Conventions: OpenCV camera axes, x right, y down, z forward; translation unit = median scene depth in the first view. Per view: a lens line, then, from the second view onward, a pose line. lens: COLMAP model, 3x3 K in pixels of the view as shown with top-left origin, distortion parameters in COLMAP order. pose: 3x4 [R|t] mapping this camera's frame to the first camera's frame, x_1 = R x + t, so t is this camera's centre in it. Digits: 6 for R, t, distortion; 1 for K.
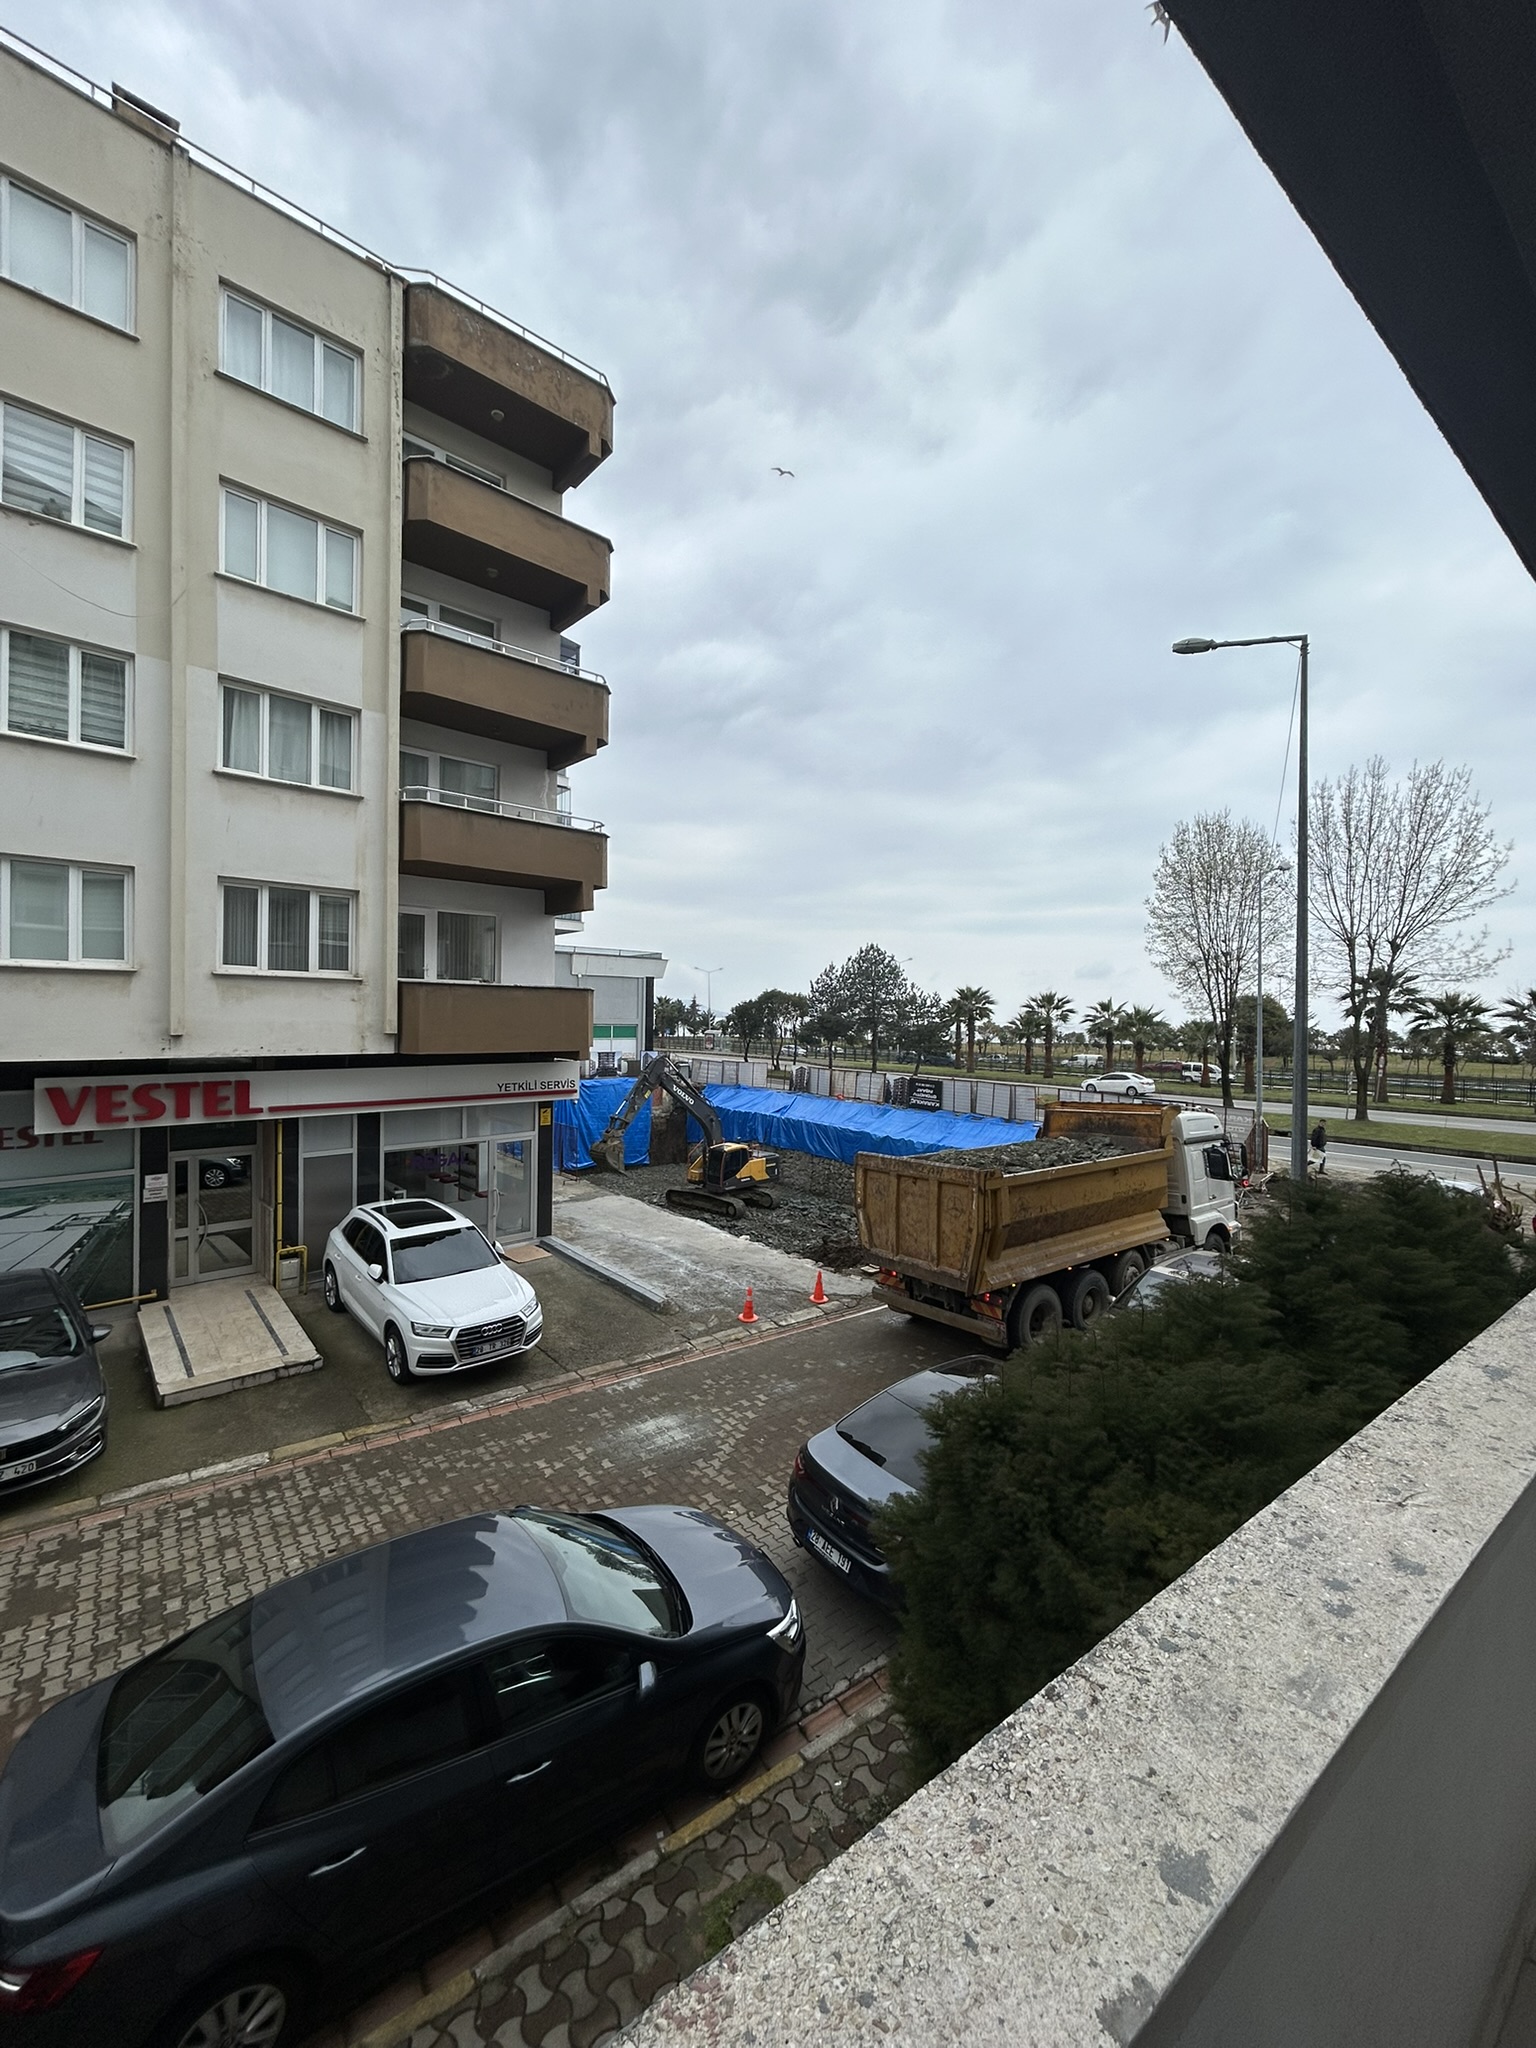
lens RADIAL K [[824.1, 0, 766.0], [0, 824.1, 1023.5], [0, 0, 1]] dist [-0.001858, 0.001510]
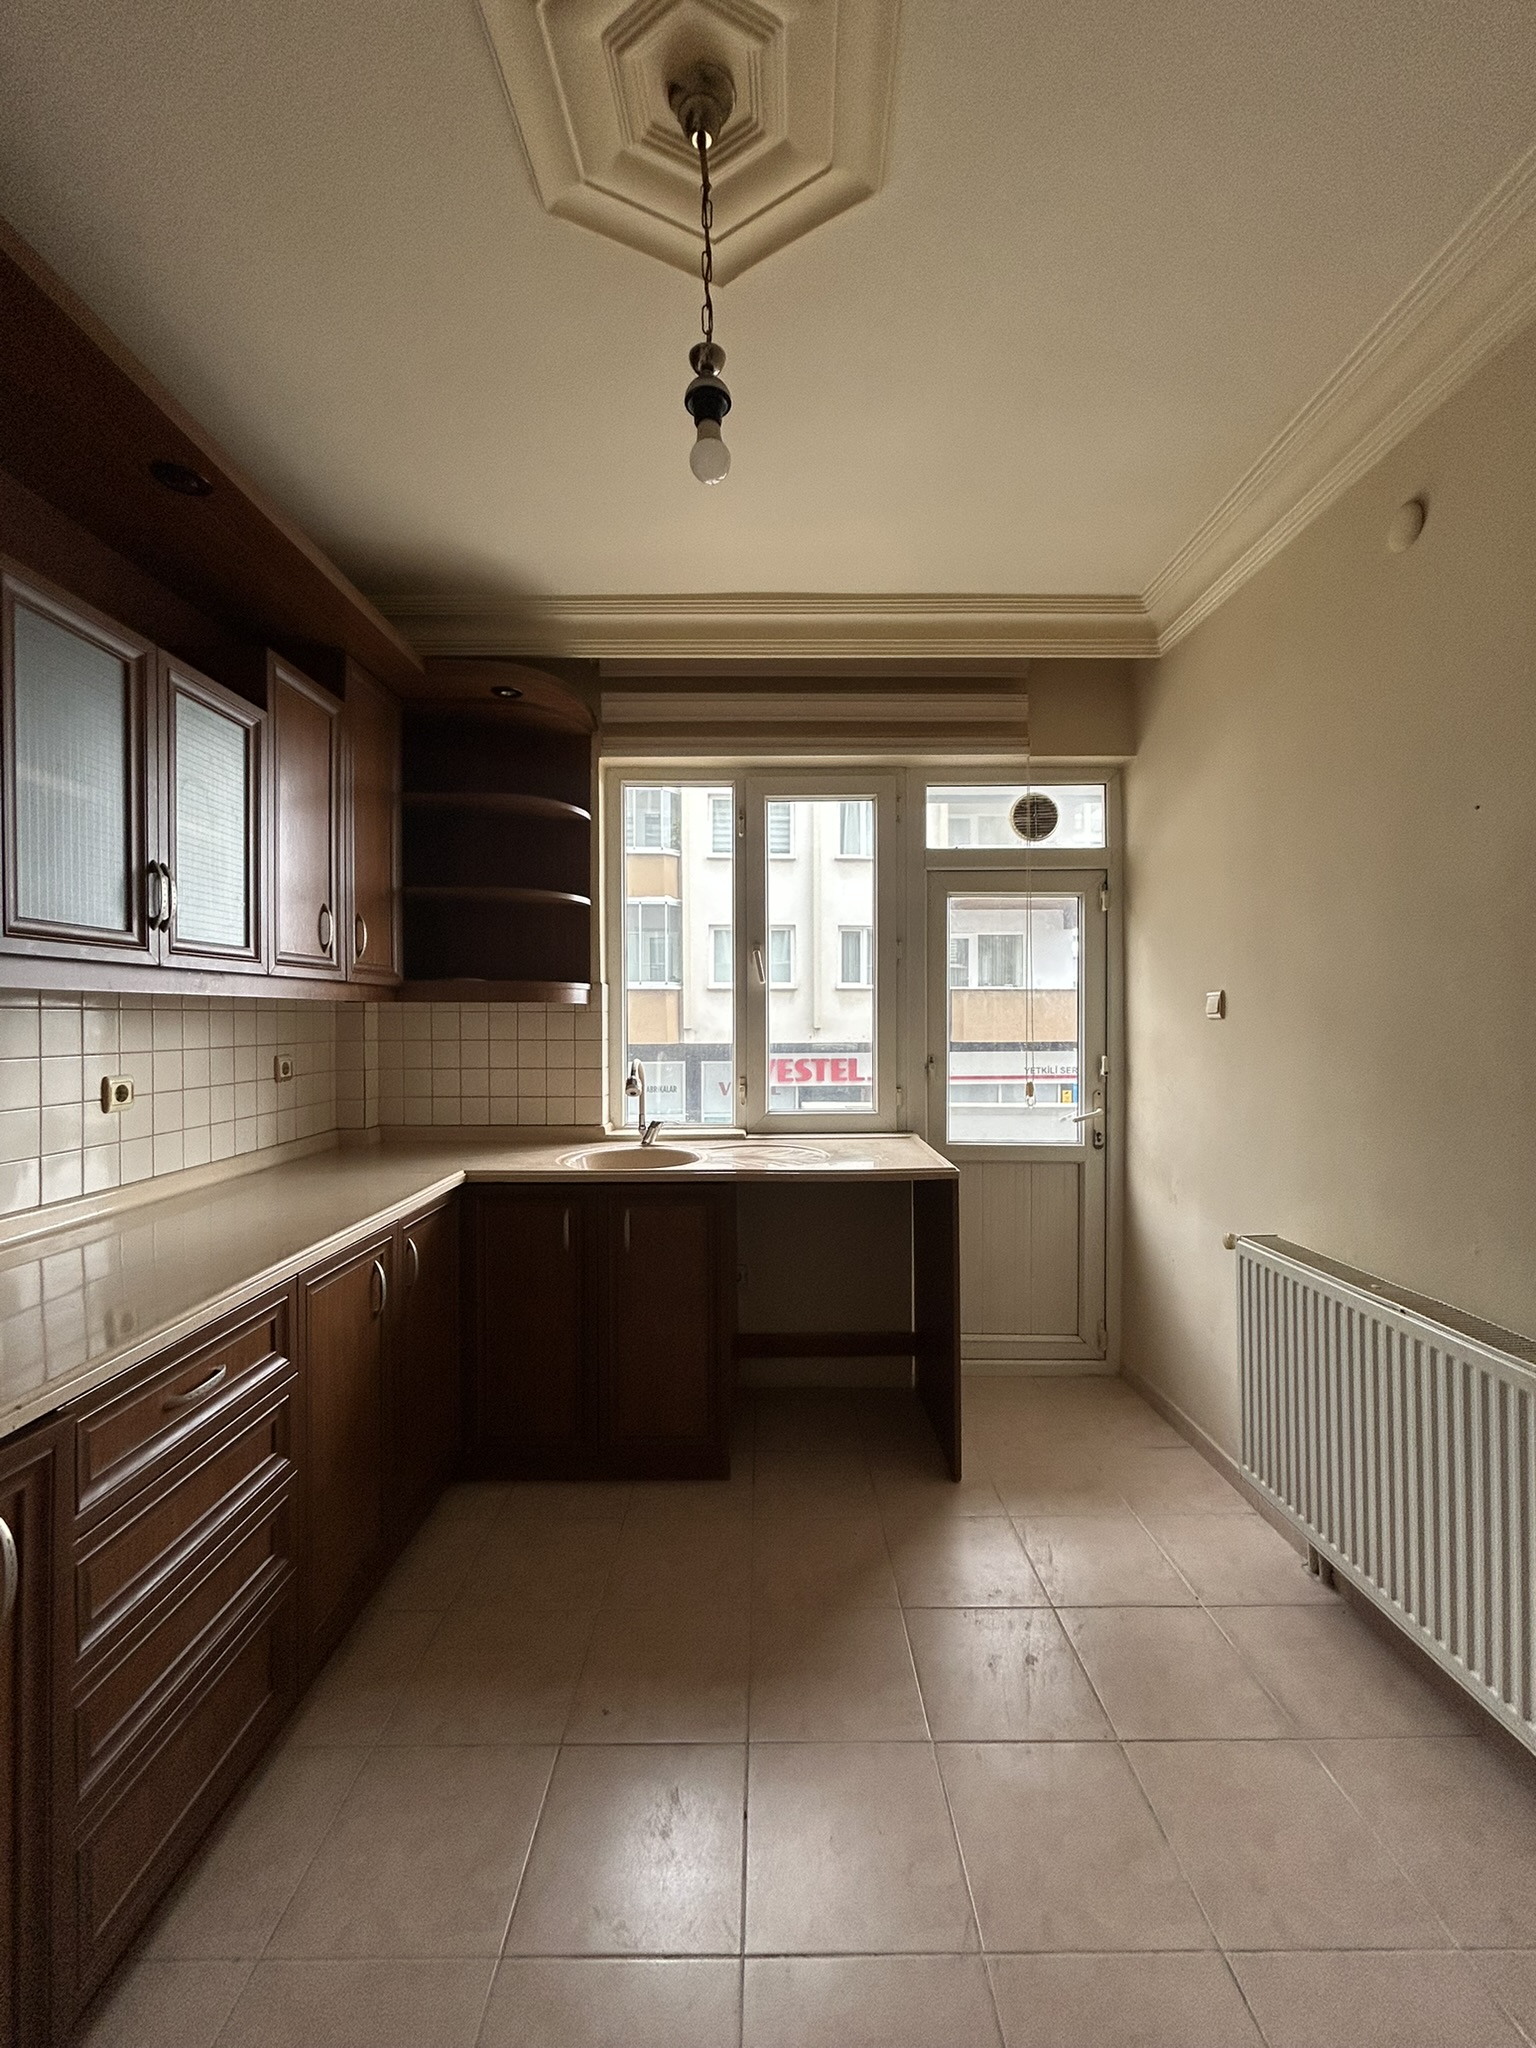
lens RADIAL K [[824.1, 0, 774.4], [0, 824.1, 1023.3], [0, 0, 1]] dist [-0.001858, 0.001510]
pose [[0.787419, -0.007460, -0.616372, 0.066957], [0.006866, 0.999971, -0.003331, 0.003244], [0.616379, -0.001609, 0.787448, -0.101752]]
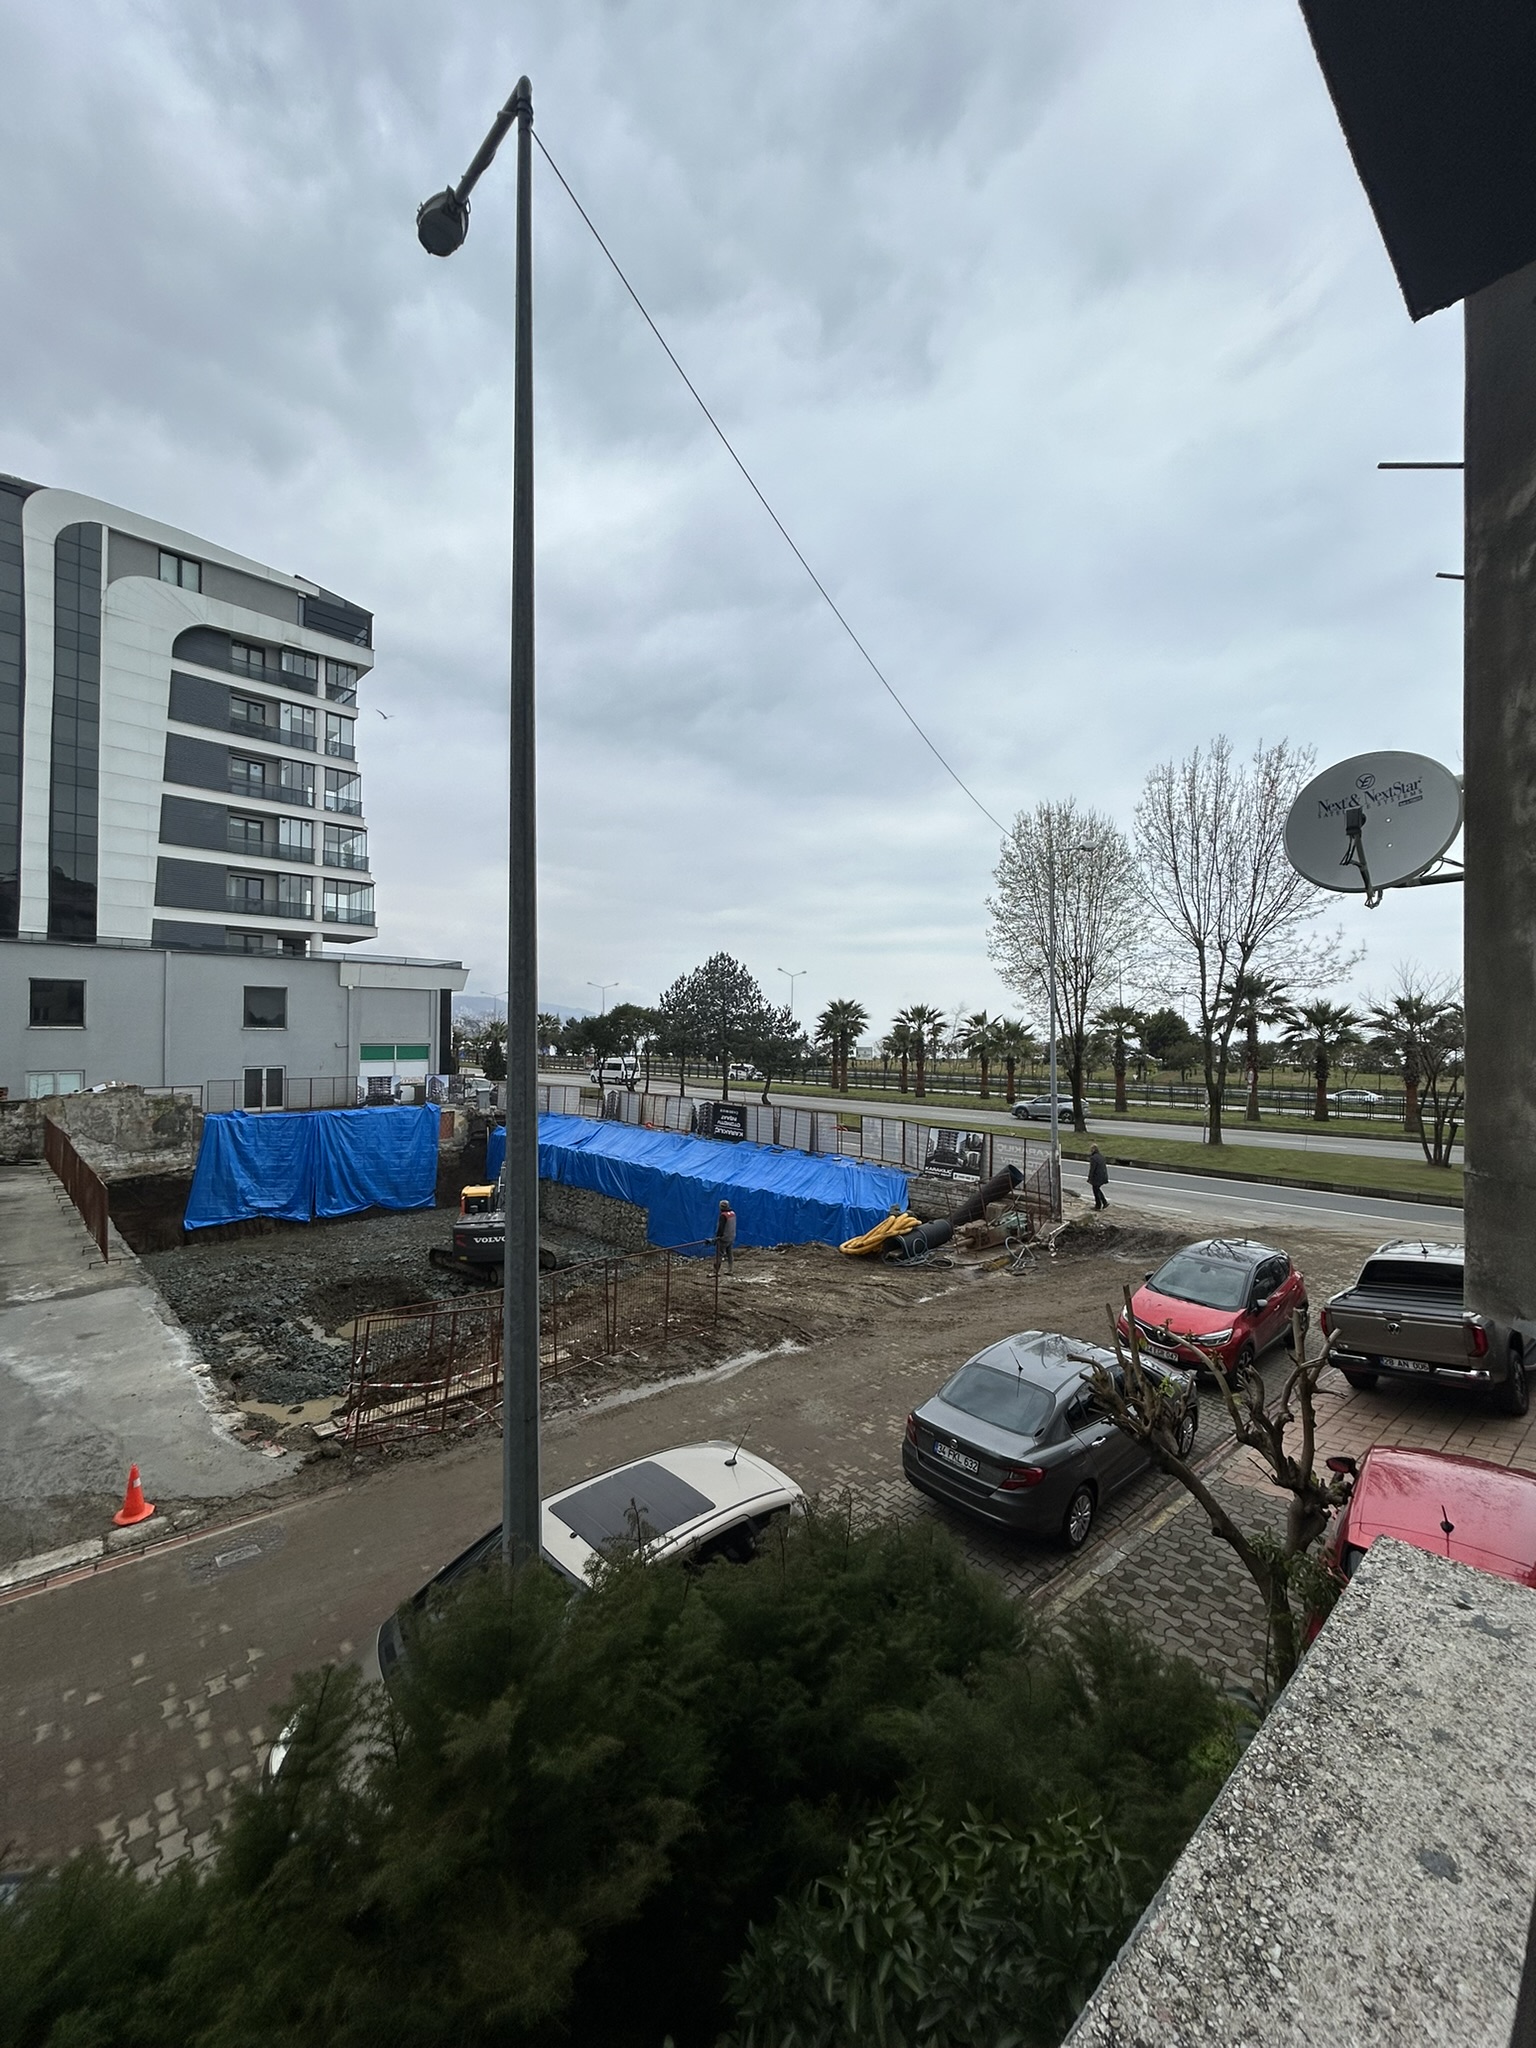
lens RADIAL K [[824.1, 0, 766.2], [0, 824.1, 1024.6], [0, 0, 1]] dist [-0.001858, 0.001510]
pose [[0.997598, -0.007856, 0.068827, 0.197096], [0.009191, 0.999775, -0.019101, 0.001111], [-0.068662, 0.019687, 0.997446, 0.158097]]
